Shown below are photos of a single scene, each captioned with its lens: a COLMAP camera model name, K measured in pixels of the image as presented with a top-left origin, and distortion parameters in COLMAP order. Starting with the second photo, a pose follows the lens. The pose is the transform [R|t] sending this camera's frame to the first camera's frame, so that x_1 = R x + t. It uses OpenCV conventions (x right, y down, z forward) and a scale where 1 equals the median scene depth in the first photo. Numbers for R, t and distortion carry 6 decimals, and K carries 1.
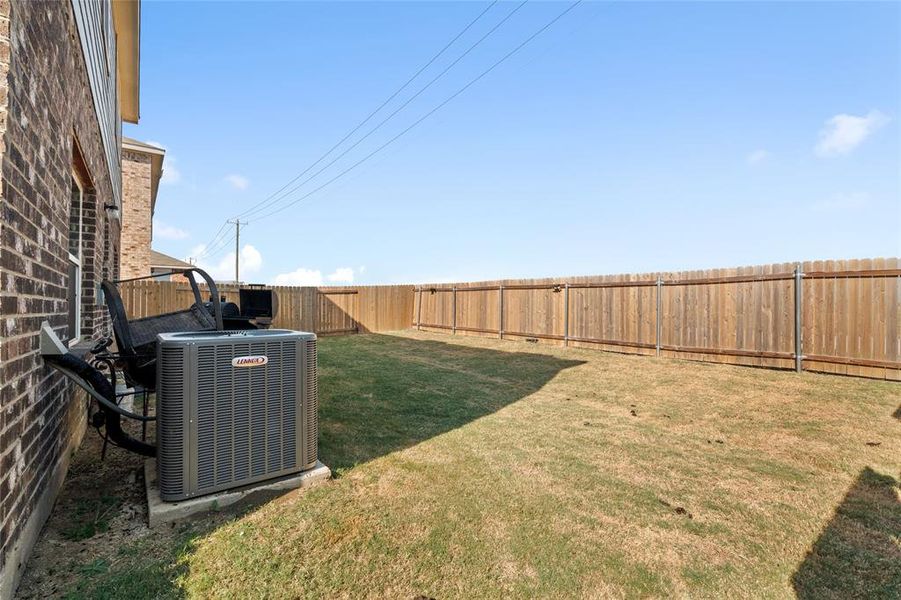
lens RADIAL K [[409.3, 0, 450.8], [0, 409.3, 303.8], [0, 0, 1]] dist [-0.004094, 0.002674]
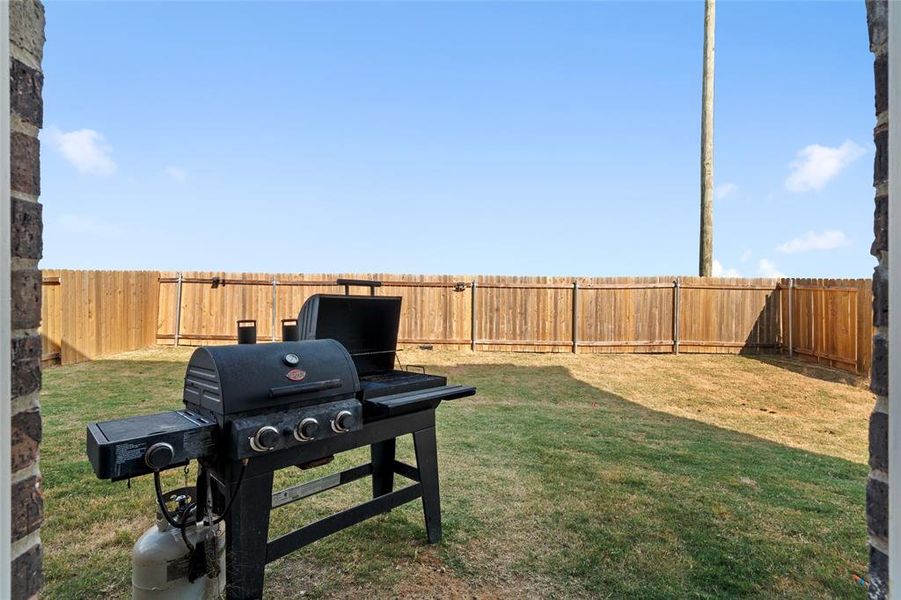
lens RADIAL K [[409.3, 0, 451.3], [0, 409.3, 298.2], [0, 0, 1]] dist [-0.004094, 0.002674]
pose [[0.629809, -0.005642, 0.776730, -0.442357], [-0.003996, 0.999937, 0.010503, -0.022864], [-0.776740, -0.009718, 0.629746, 0.443052]]
